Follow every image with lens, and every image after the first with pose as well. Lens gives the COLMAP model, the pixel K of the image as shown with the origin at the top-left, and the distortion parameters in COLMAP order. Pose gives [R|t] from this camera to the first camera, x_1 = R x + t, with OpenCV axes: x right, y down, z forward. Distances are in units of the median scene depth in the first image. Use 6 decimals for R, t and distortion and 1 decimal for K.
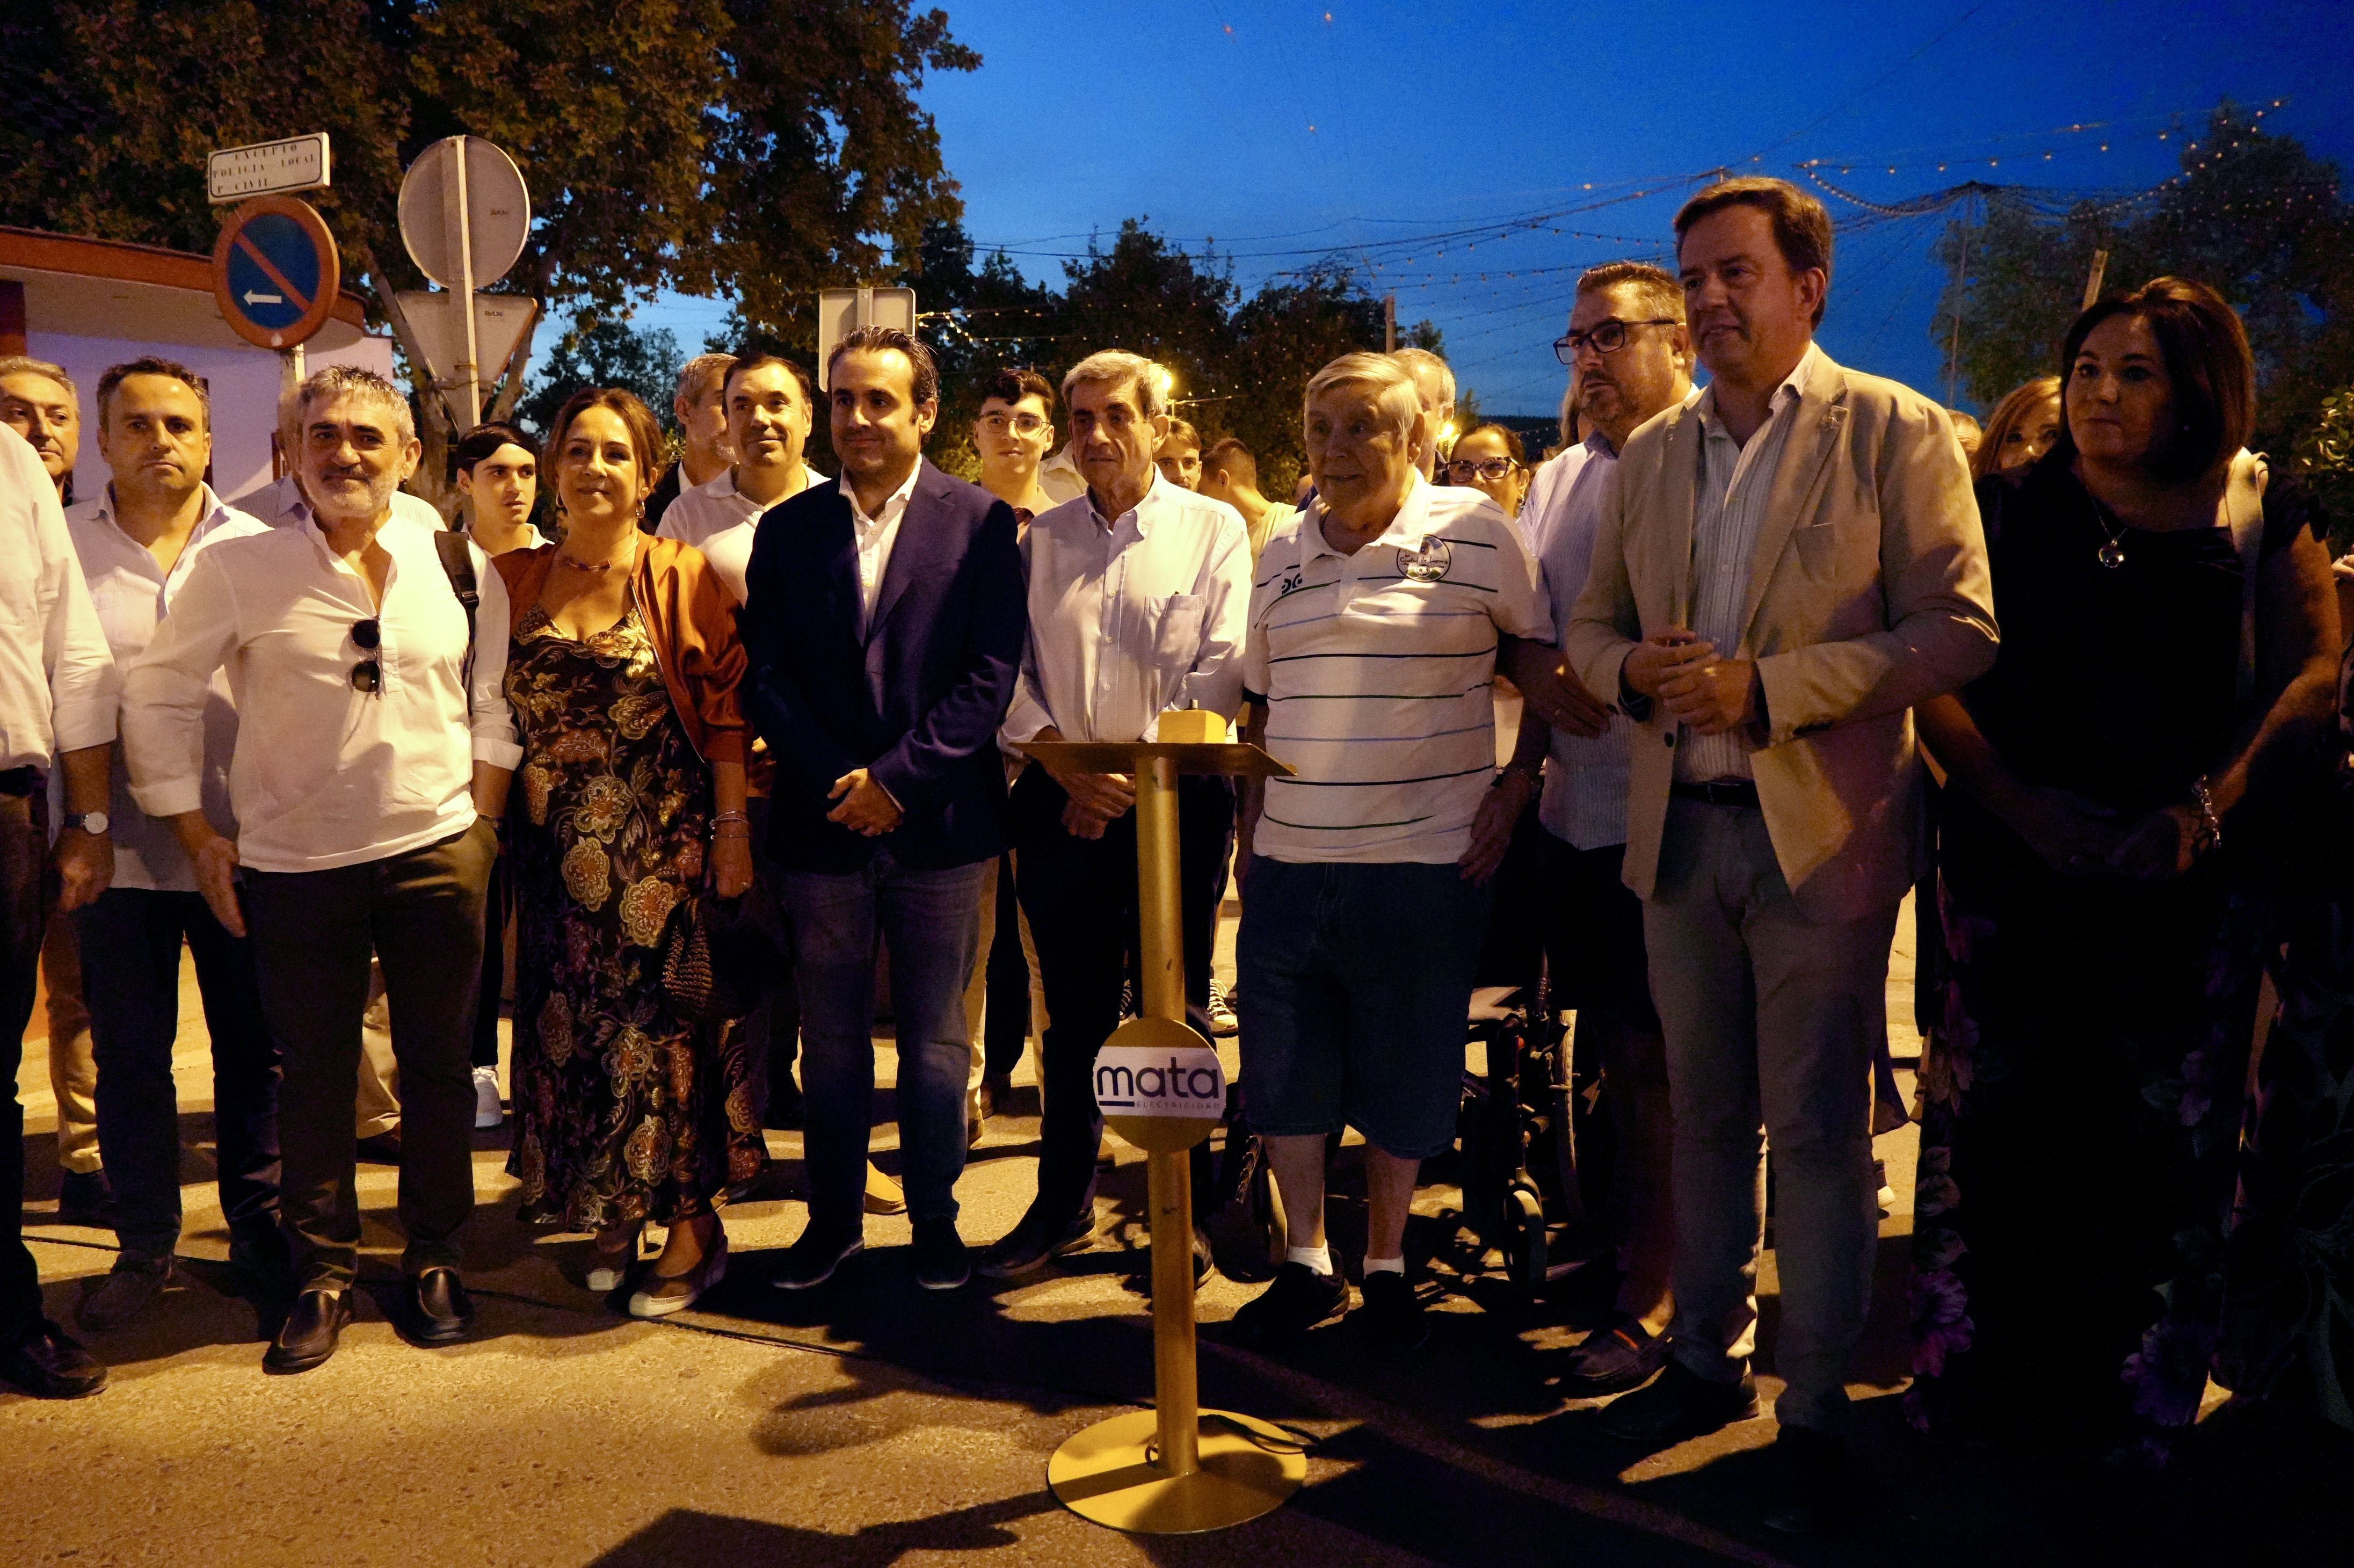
lens RADIAL K [[1544.1, 0, 1215.9], [0, 1544.1, 782.8], [0, 0, 1]] dist [0.015593, -0.000609]
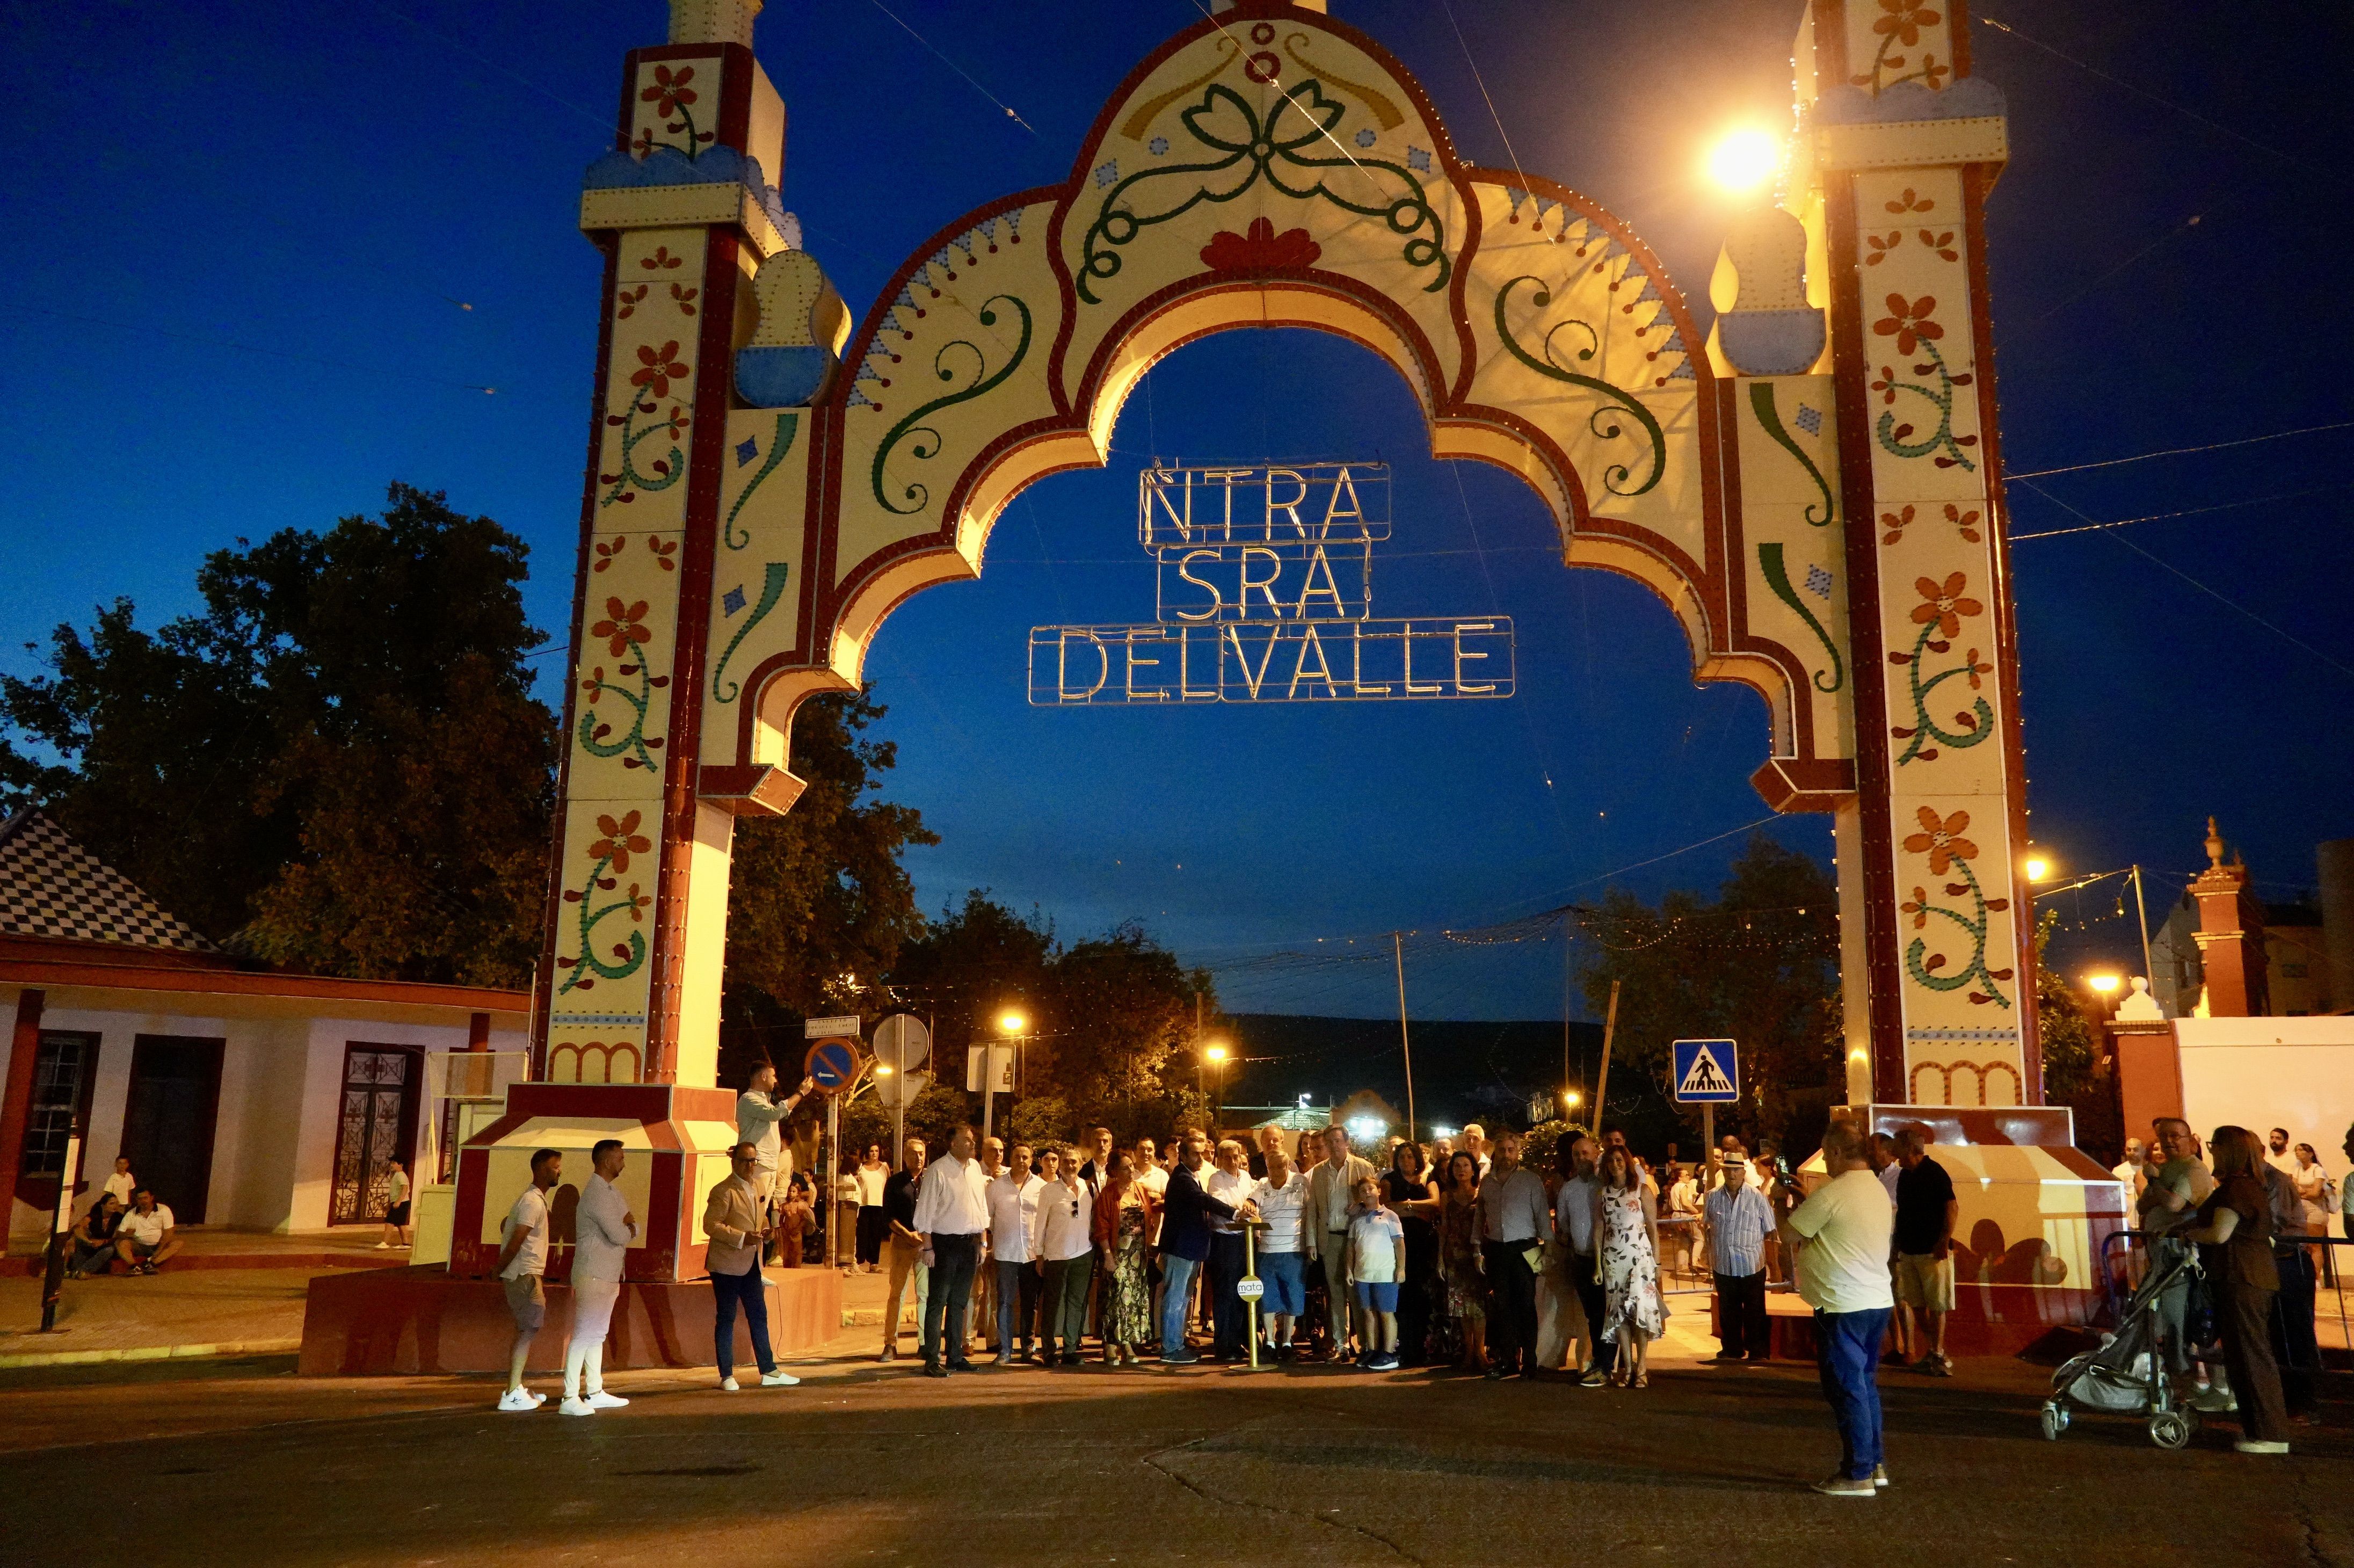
lens RADIAL K [[1764.3, 0, 1196.1], [0, 1764.3, 780.8], [0, 0, 1]] dist [-0.036245, 0.056867]
pose [[0.987652, 0.037006, 0.152228, -0.169667], [0.016181, 0.942408, -0.334075, 0.079309], [-0.155824, 0.332413, 0.930172, -0.724639]]
